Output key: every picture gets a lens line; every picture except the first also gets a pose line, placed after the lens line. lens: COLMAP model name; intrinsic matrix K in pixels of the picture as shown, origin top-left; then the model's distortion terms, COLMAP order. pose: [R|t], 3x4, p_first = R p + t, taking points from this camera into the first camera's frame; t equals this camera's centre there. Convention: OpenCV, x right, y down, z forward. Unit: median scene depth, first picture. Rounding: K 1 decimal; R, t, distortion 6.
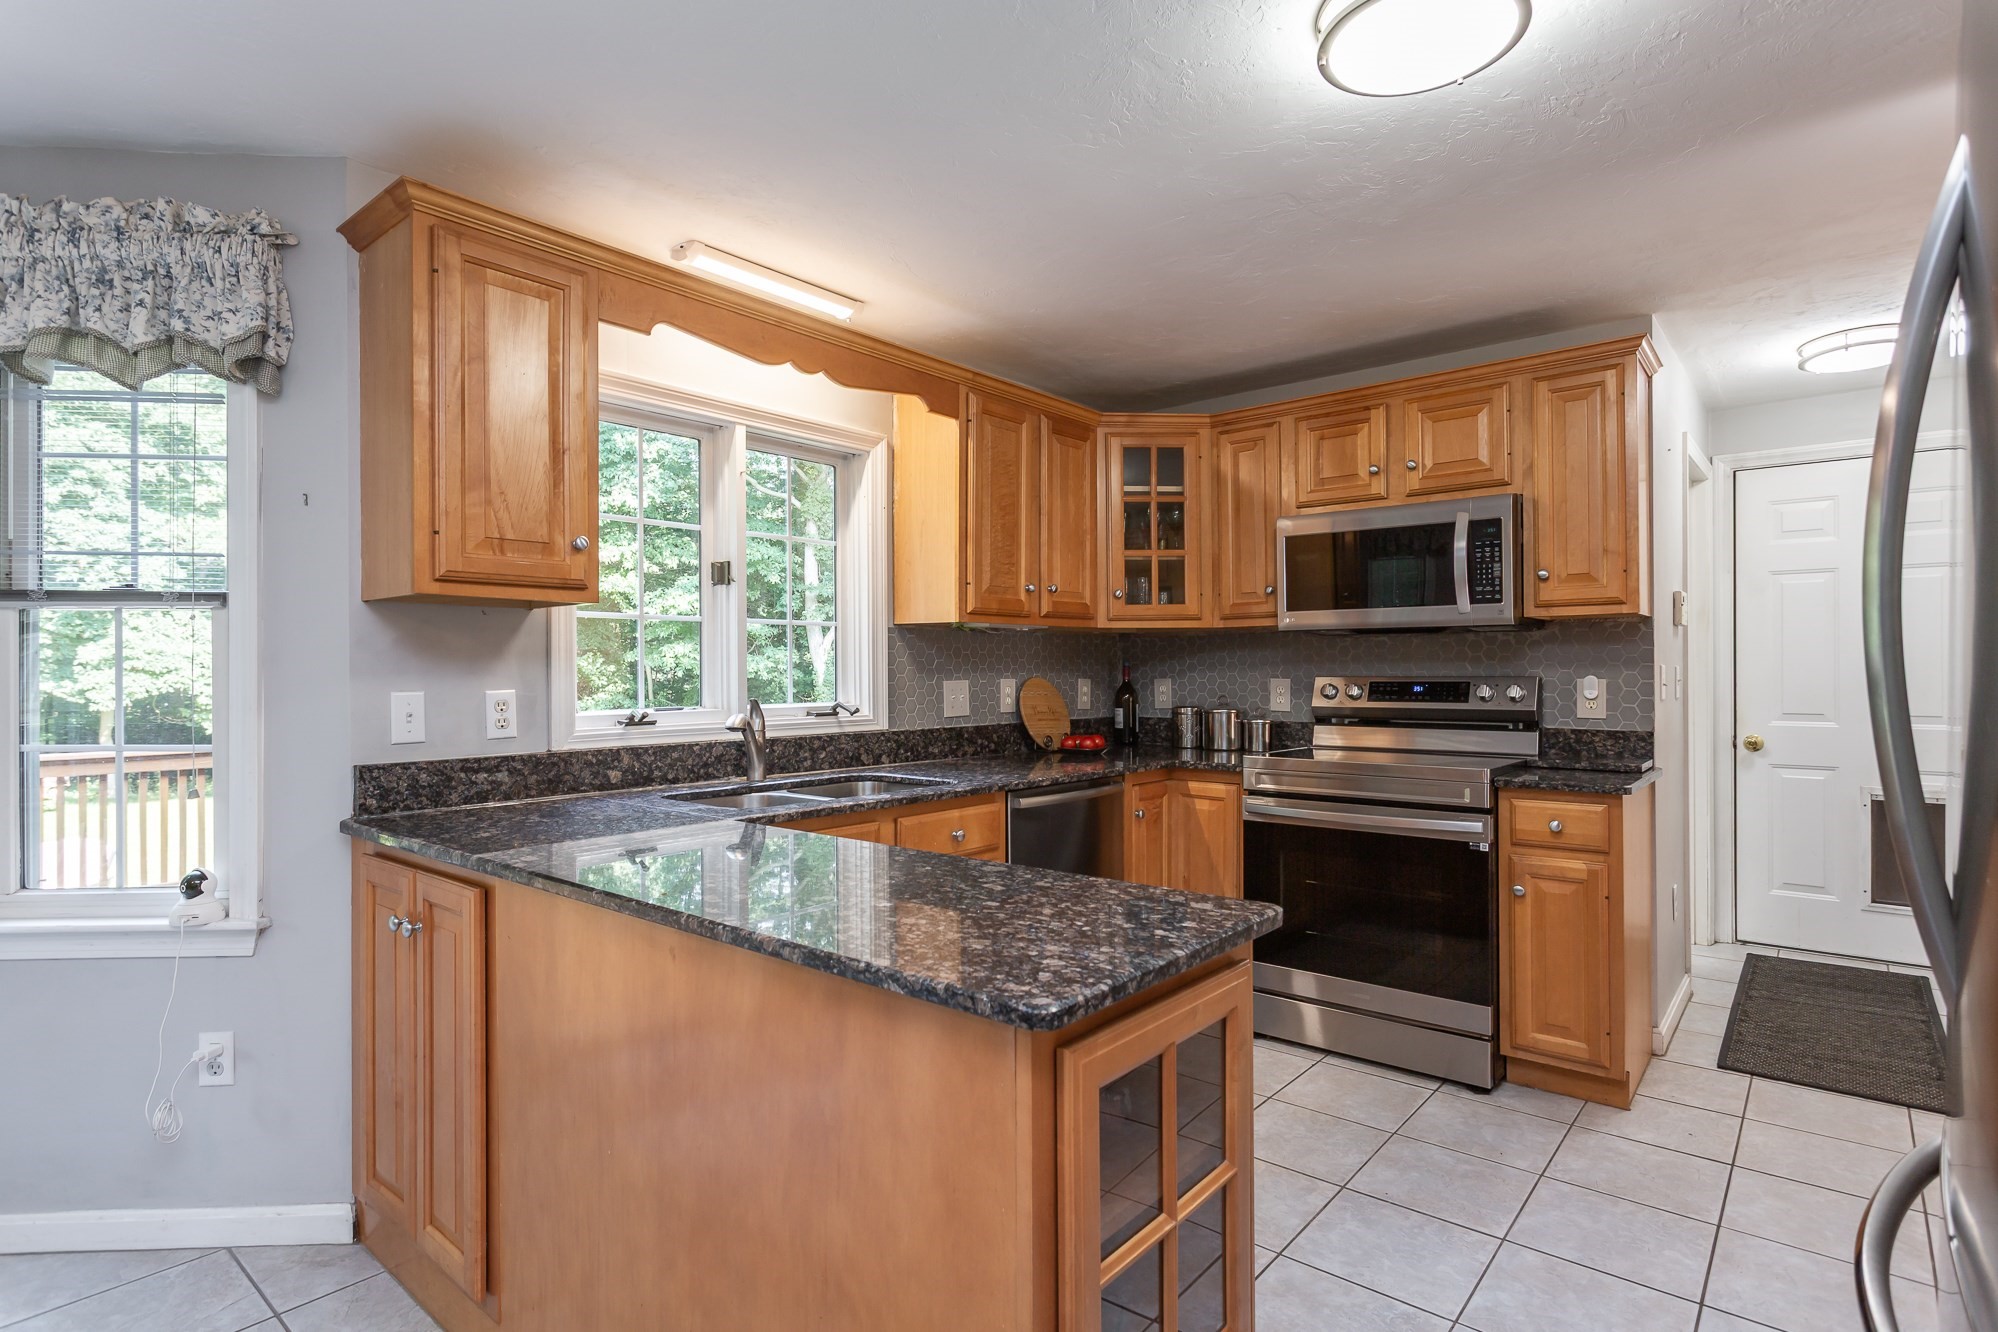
lens RADIAL K [[1026.7, 0, 999.0], [0, 1026.7, 666.0], [0, 0, 1]] dist [-0.003224, -0.000644]
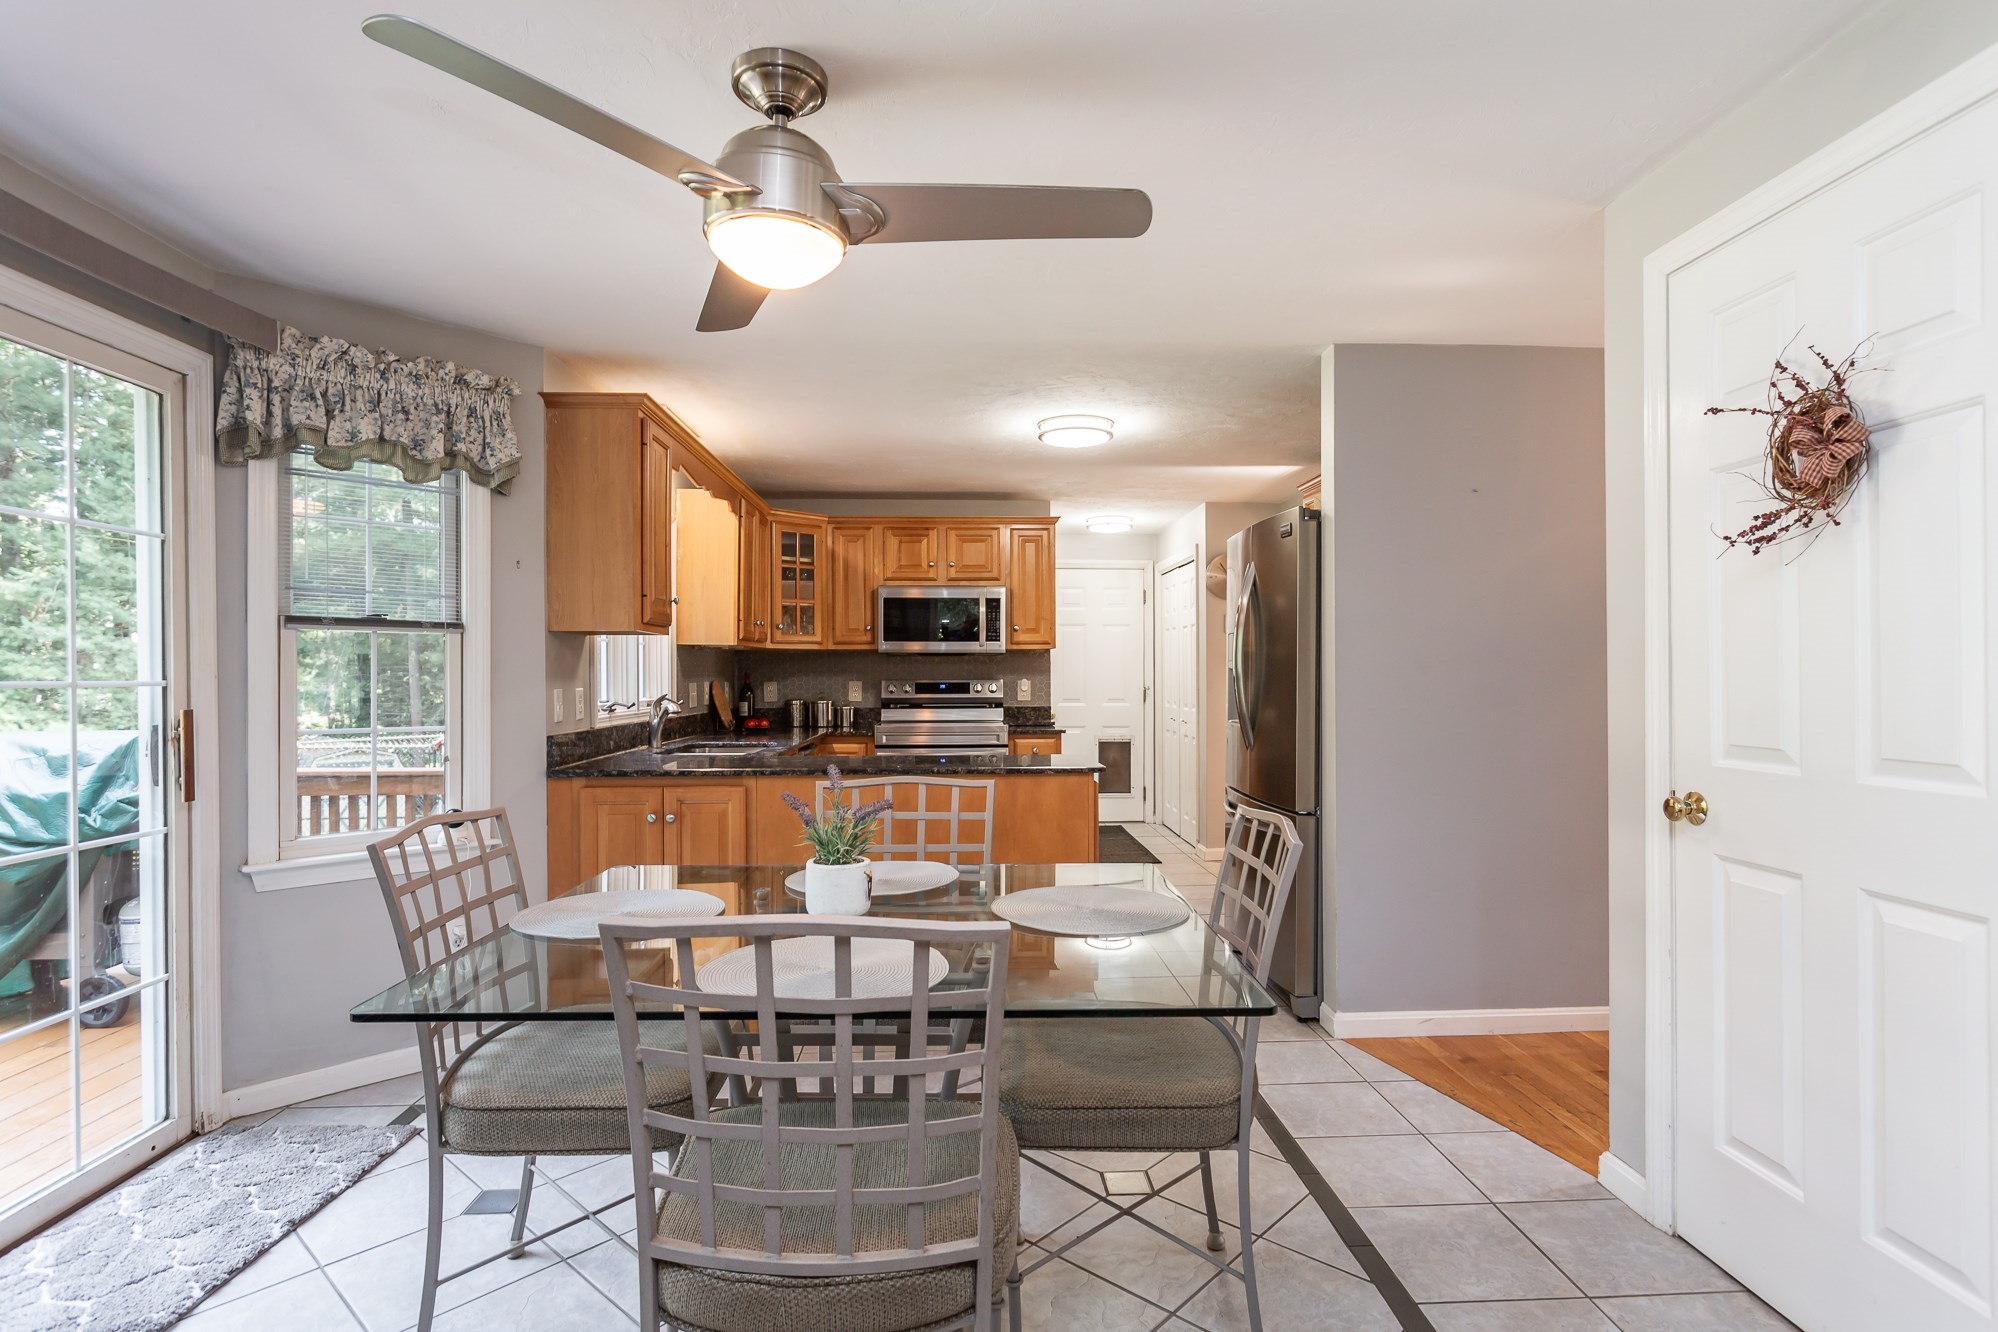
lens RADIAL K [[1026.7, 0, 999.0], [0, 1026.7, 666.0], [0, 0, 1]] dist [-0.003224, -0.000644]
pose [[0.737196, 0.007764, 0.675635, -0.795047], [-0.004010, 0.999967, -0.007117, -0.001279], [-0.675668, 0.002537, 0.737202, -0.420425]]
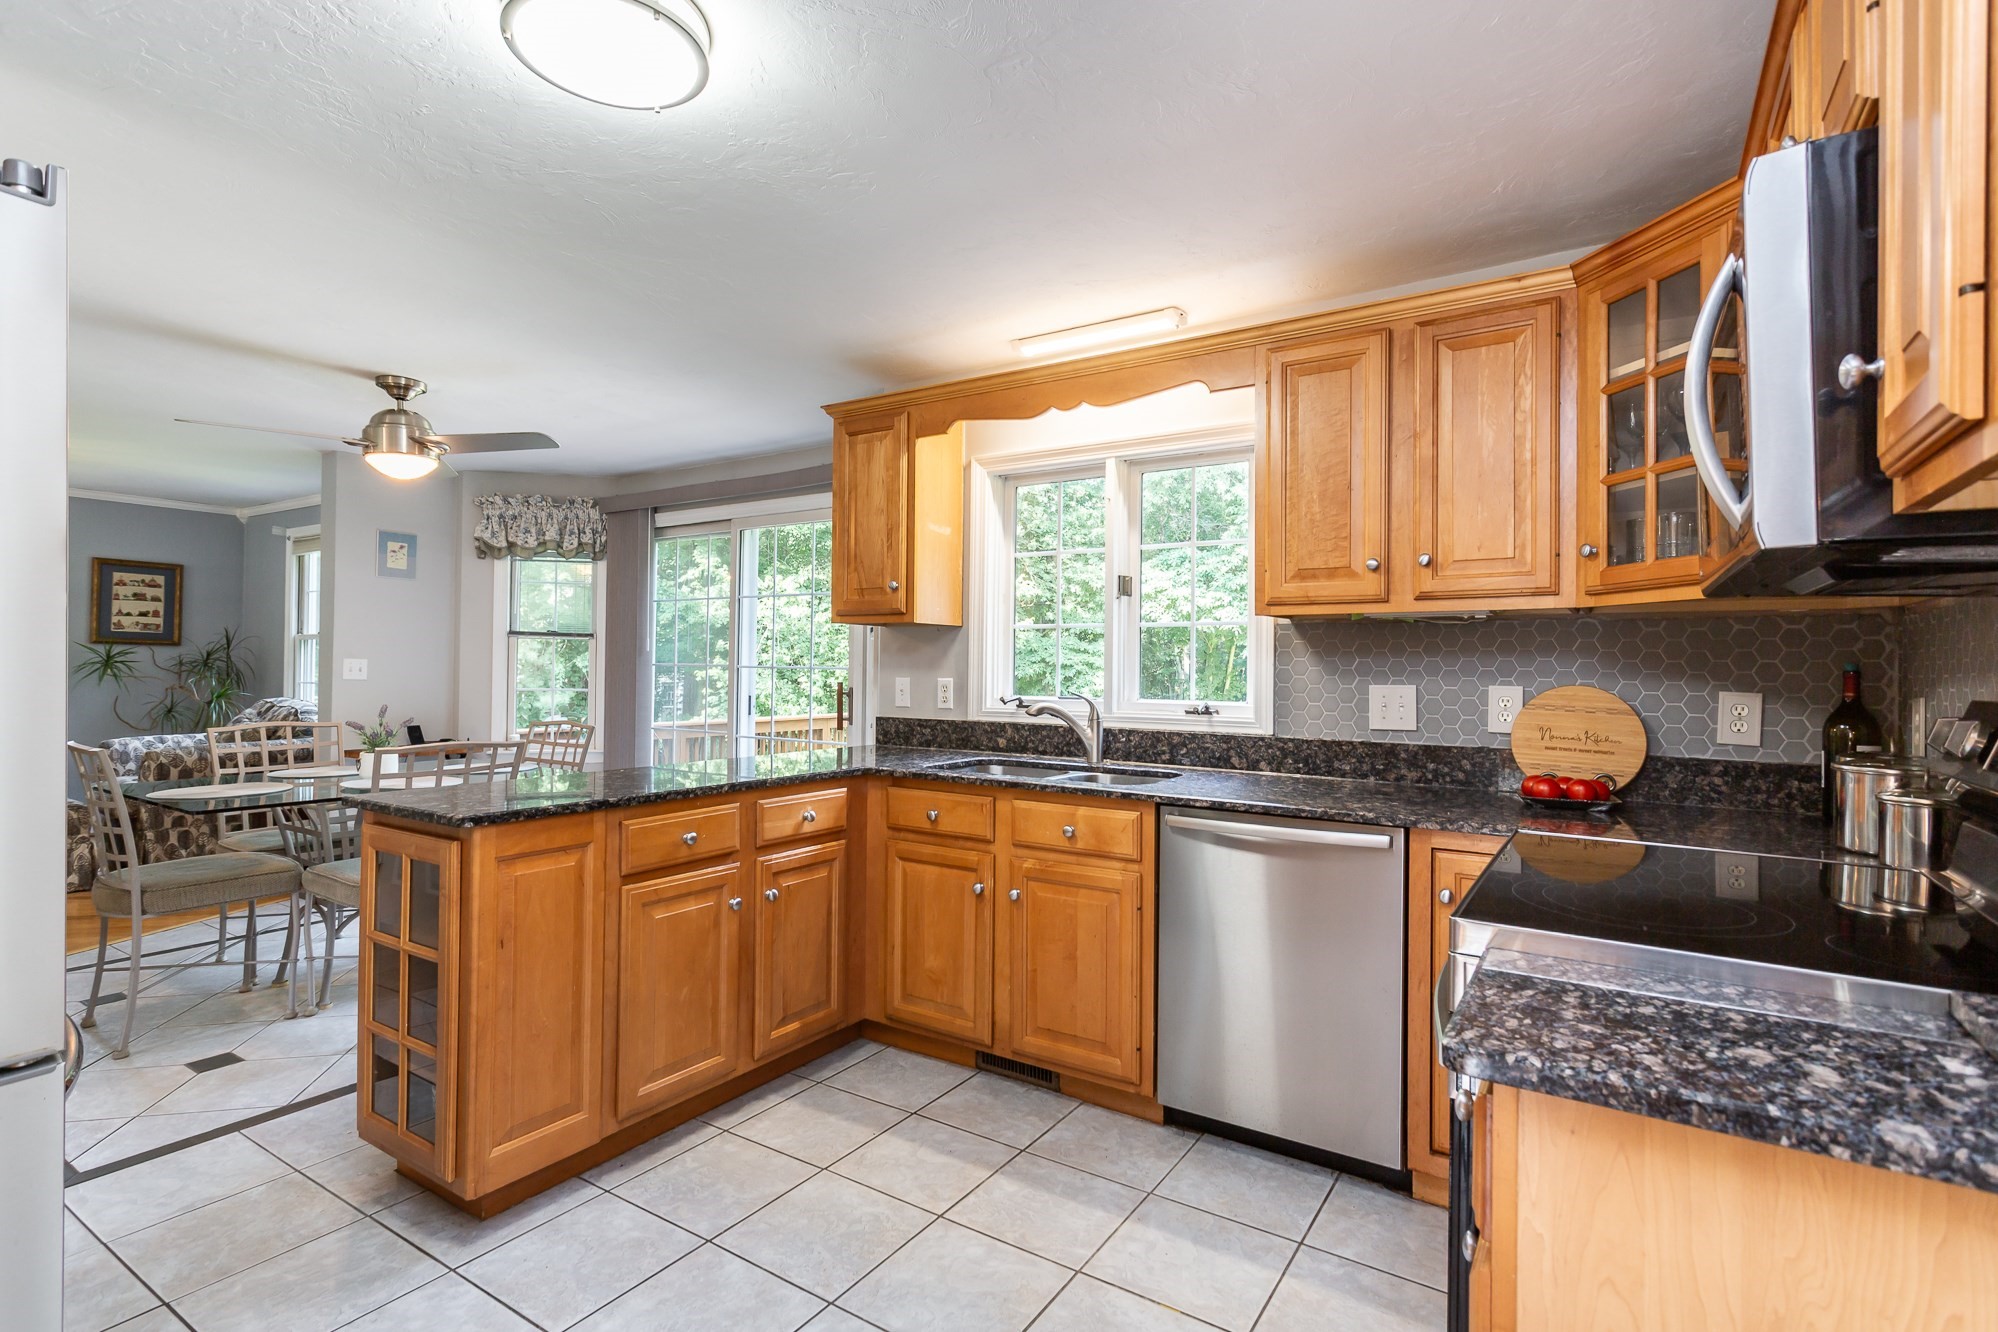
lens RADIAL K [[935.6, 0, 999.0], [0, 935.6, 666.0], [0, 0, 1]] dist [-0.001953, 0.000555]
pose [[0.113651, 0.004875, -0.993509, 0.708625], [-0.006241, 0.999972, 0.004193, -0.002090], [0.993501, 0.005724, 0.113678, 0.670928]]
